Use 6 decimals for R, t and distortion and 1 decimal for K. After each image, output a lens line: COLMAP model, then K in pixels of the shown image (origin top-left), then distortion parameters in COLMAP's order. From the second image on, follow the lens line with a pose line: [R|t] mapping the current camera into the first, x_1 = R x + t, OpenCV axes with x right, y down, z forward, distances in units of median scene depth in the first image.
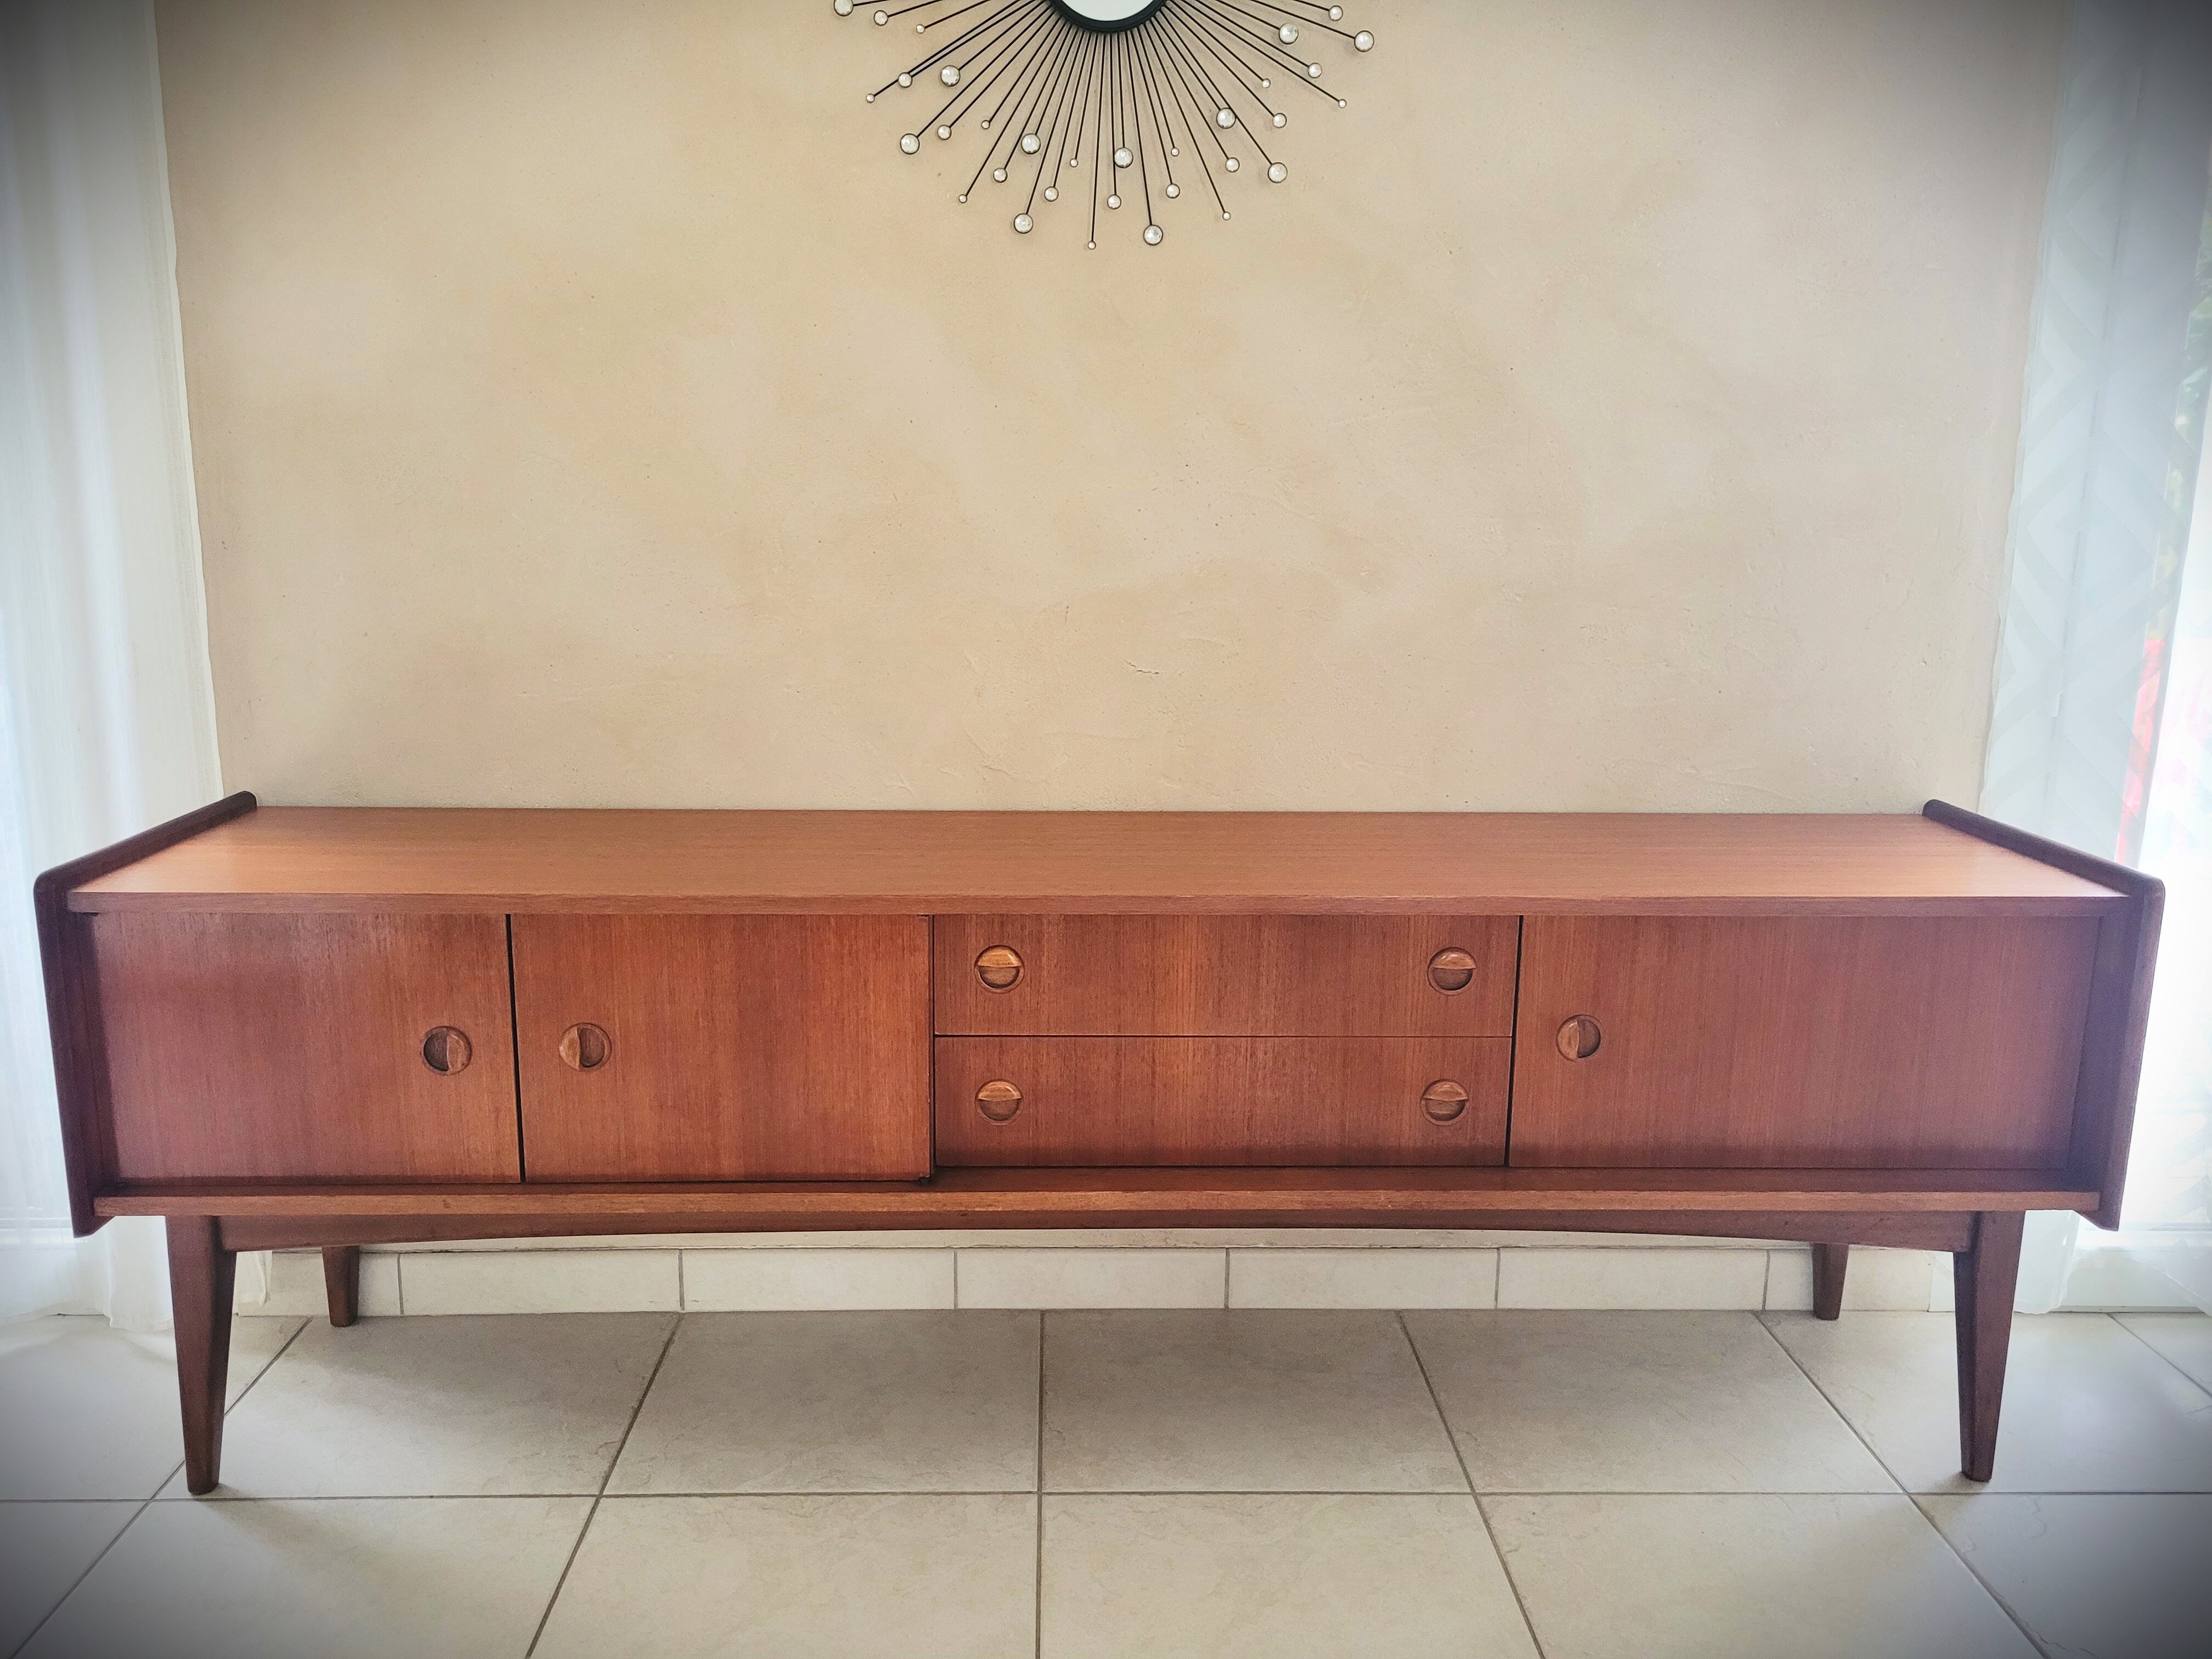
lens RADIAL K [[1680.9, 0, 1090.6], [0, 1680.9, 836.7], [0, 0, 1]] dist [0.034487, -0.007877]
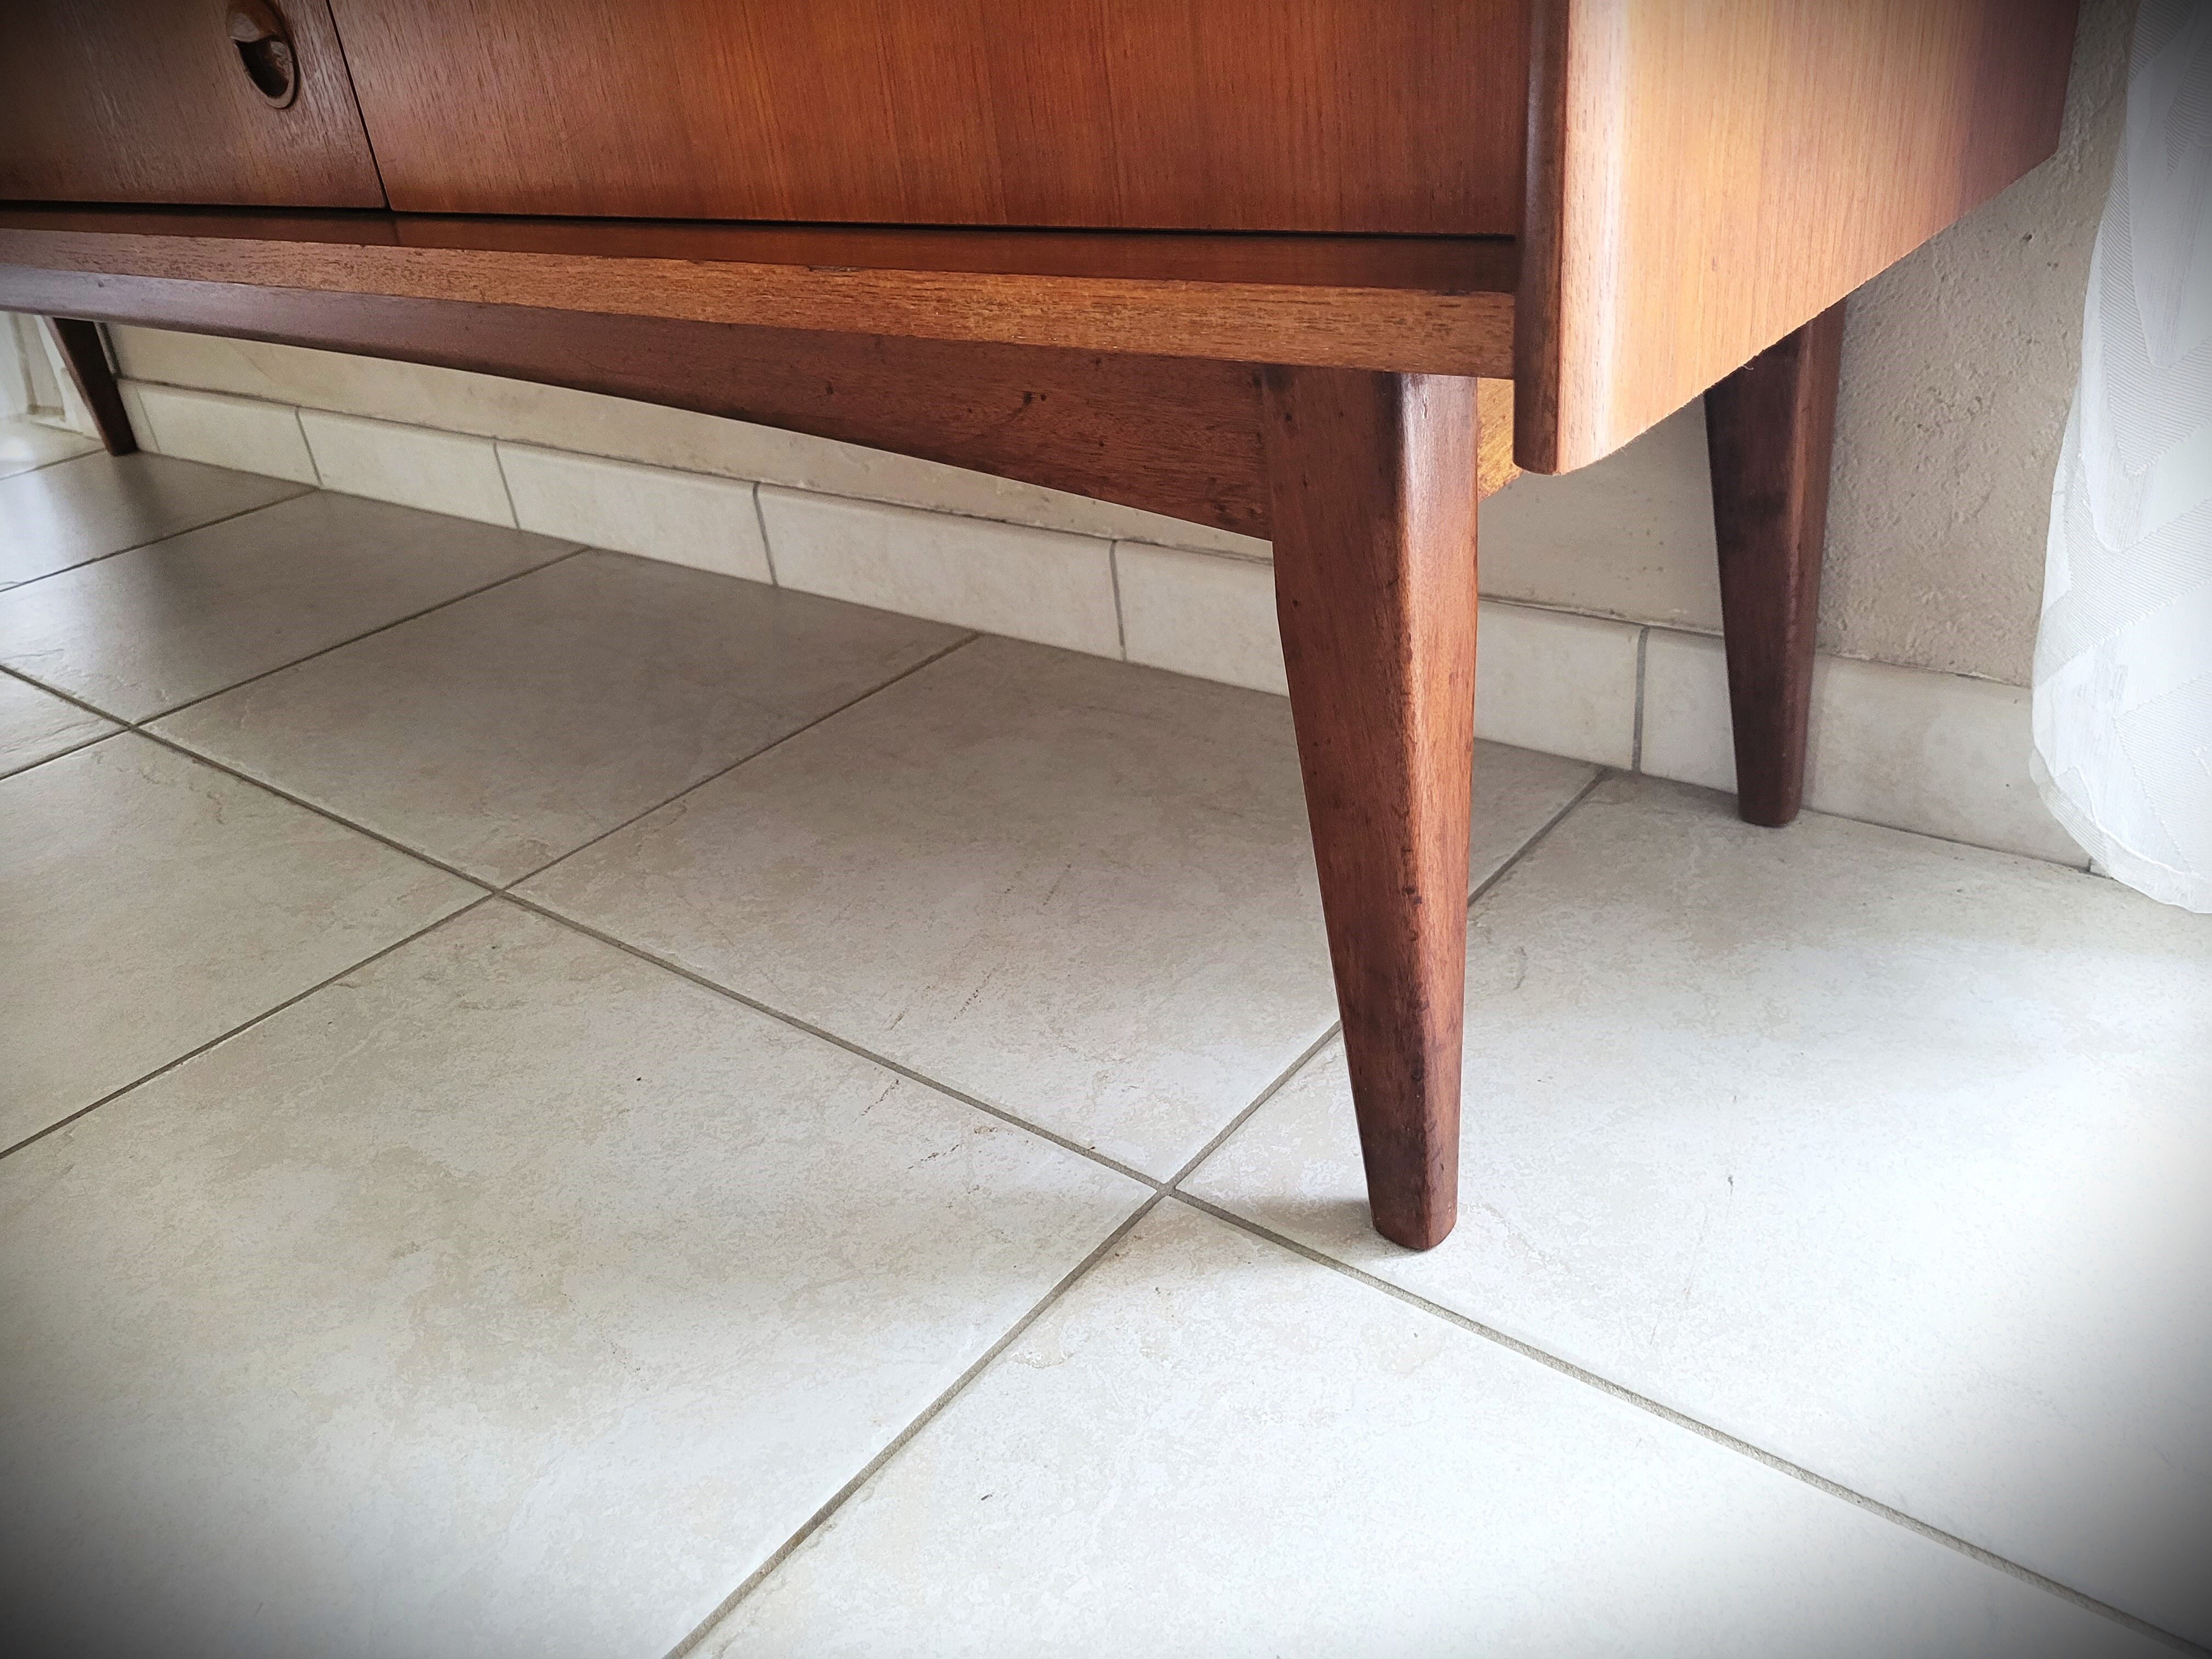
lens RADIAL K [[1689.2, 0, 1084.4], [0, 1689.2, 817.0], [0, 0, 1]] dist [0.026626, -0.005549]
pose [[0.750604, 0.225826, -0.620964, 0.692001], [-0.017979, 0.946415, 0.322451, 0.198743], [0.660508, -0.230869, 0.714443, 0.765531]]
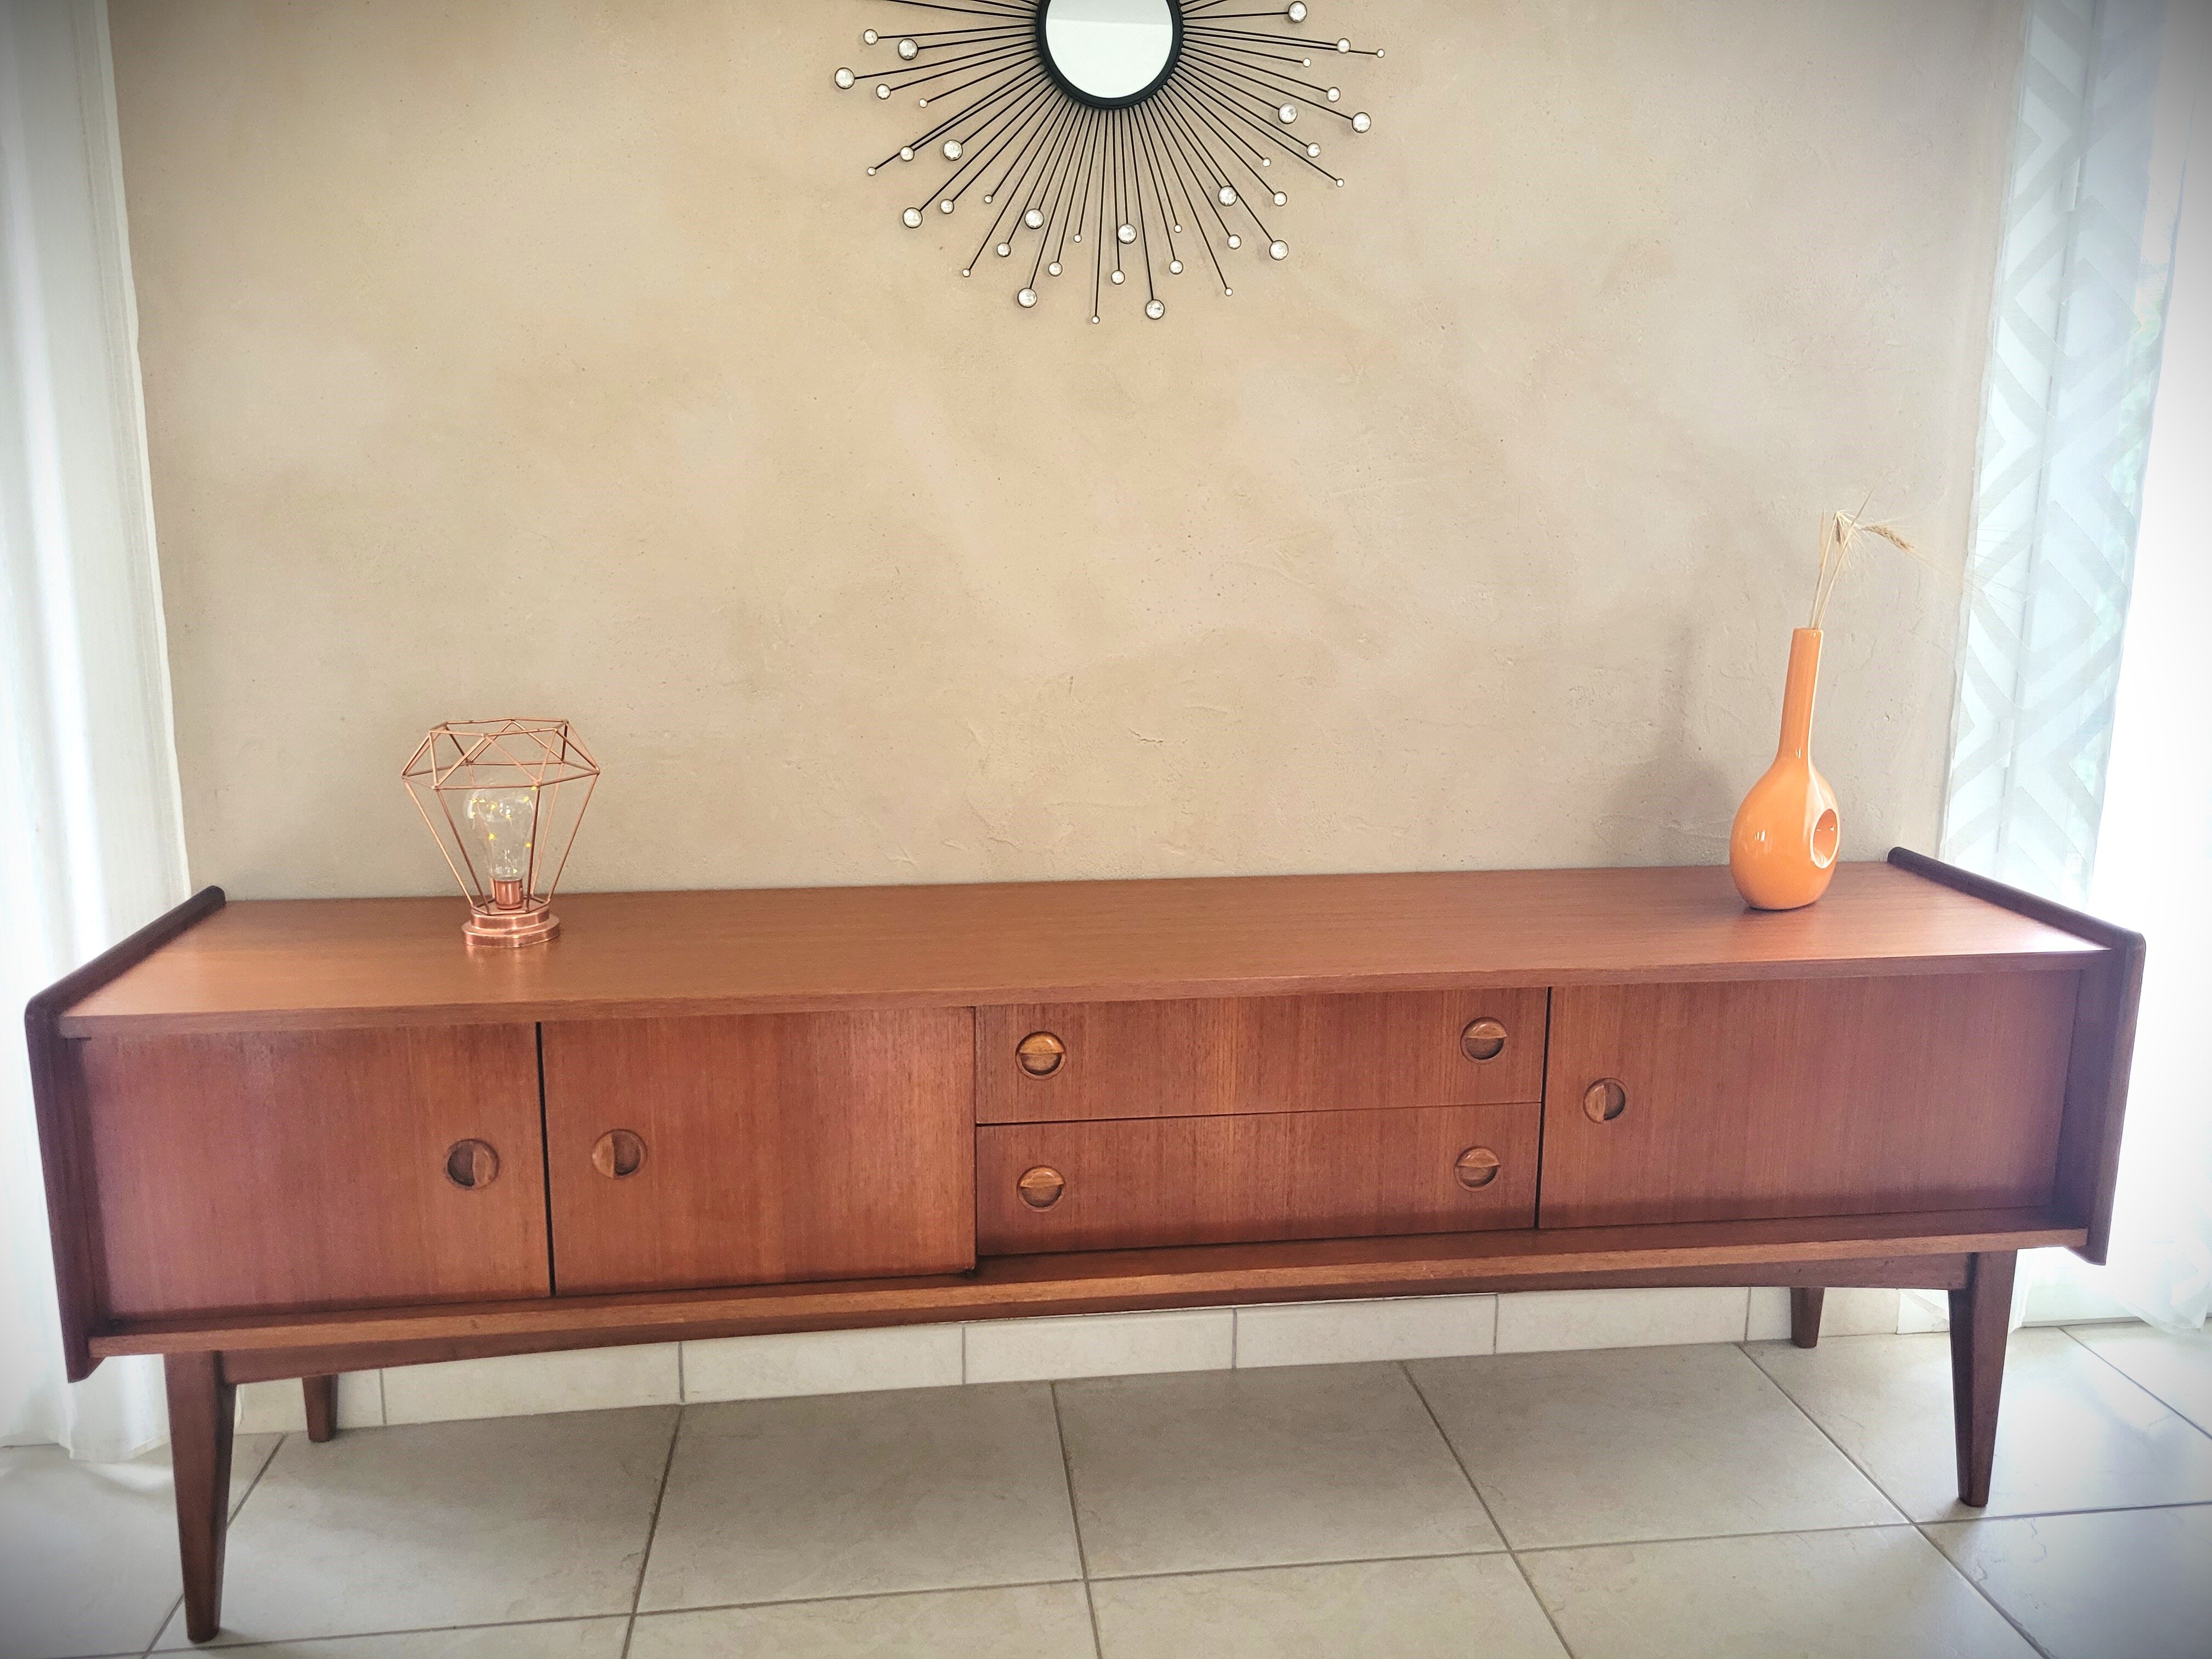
lens RADIAL K [[1676.3, 0, 1100.9], [0, 1676.3, 829.1], [0, 0, 1]] dist [0.044530, -0.025295]
pose [[0.995069, -0.024425, 0.096136, -0.107244], [0.024903, 0.999683, -0.003777, -0.048502], [-0.096013, 0.006152, 0.995361, 0.009918]]
